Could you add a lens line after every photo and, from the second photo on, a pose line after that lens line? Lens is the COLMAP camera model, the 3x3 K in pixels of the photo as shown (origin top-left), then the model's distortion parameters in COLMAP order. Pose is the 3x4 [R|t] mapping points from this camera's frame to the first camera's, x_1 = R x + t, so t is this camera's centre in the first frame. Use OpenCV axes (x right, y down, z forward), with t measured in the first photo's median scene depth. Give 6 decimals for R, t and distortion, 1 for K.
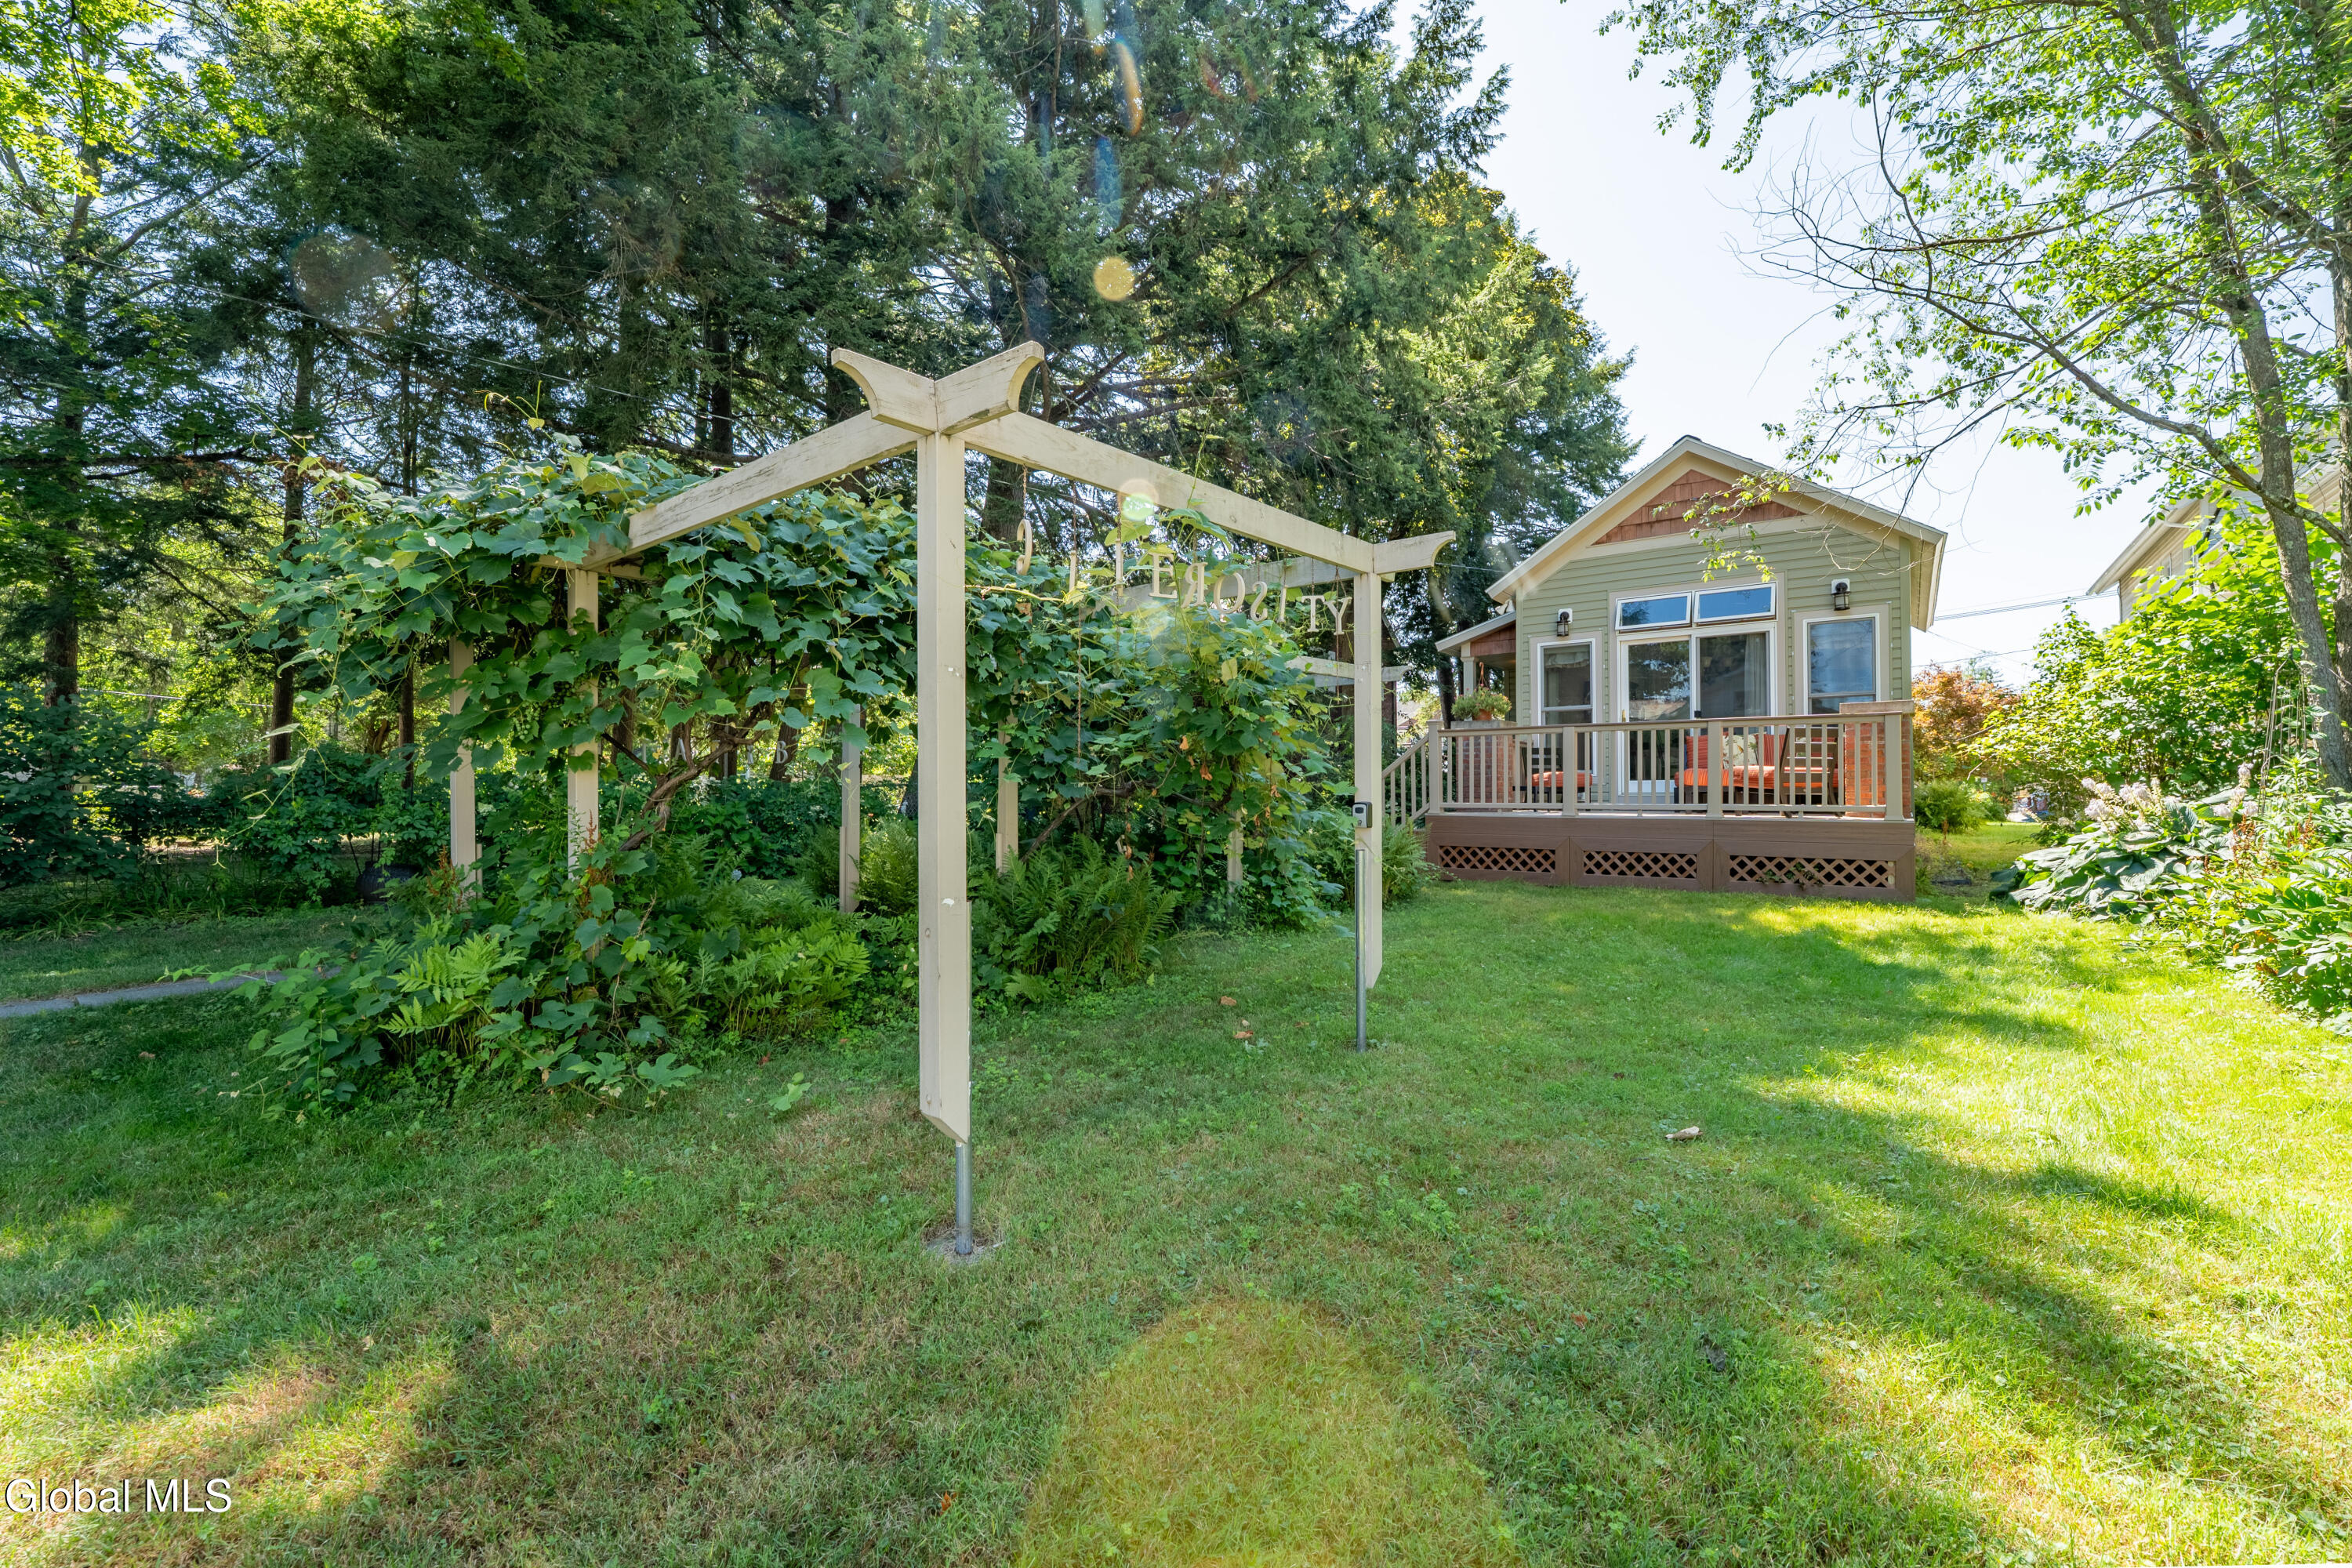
lens RADIAL K [[960.5, 0, 1171.5], [0, 960.5, 782.5], [0, 0, 1]] dist [-0.021870, 0.000385]
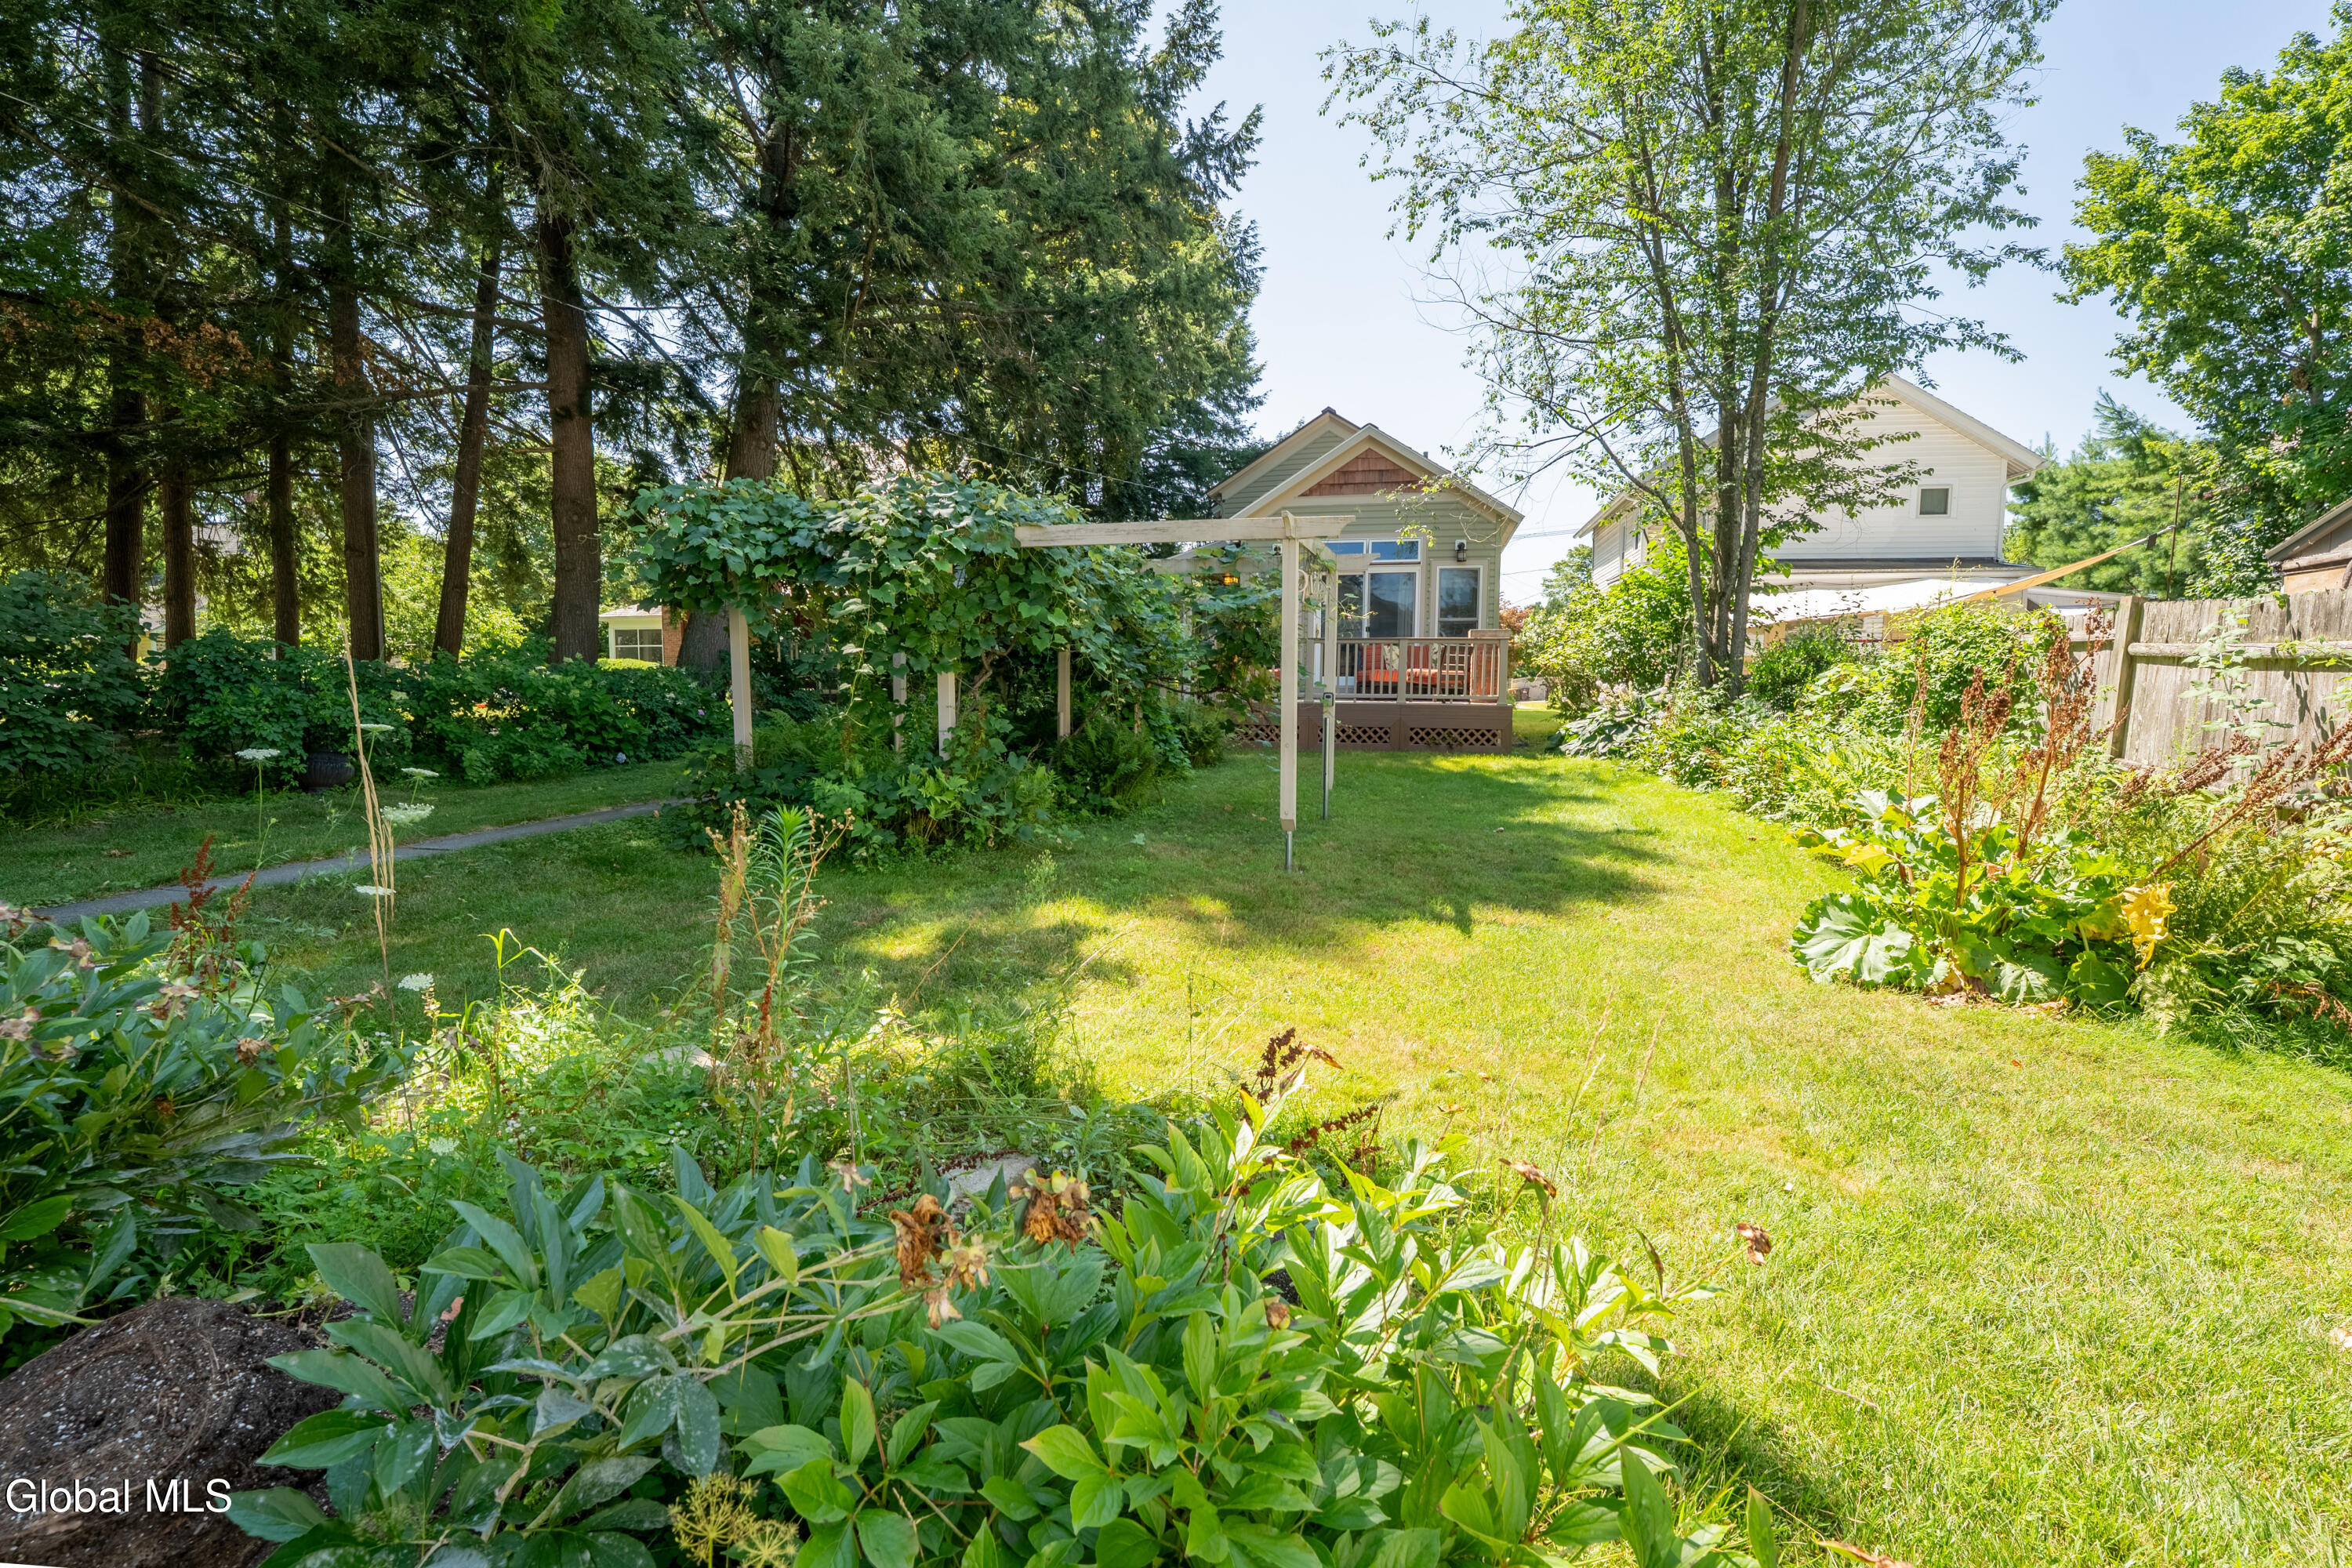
lens RADIAL K [[989.3, 0, 1181.2], [0, 989.3, 751.8], [0, 0, 1]] dist [-0.001558, 0.000020]
pose [[0.917104, -0.019408, 0.398176, -0.458546], [-0.013523, 0.996725, 0.079729, -0.008044], [-0.398419, -0.078504, 0.913838, -0.371099]]
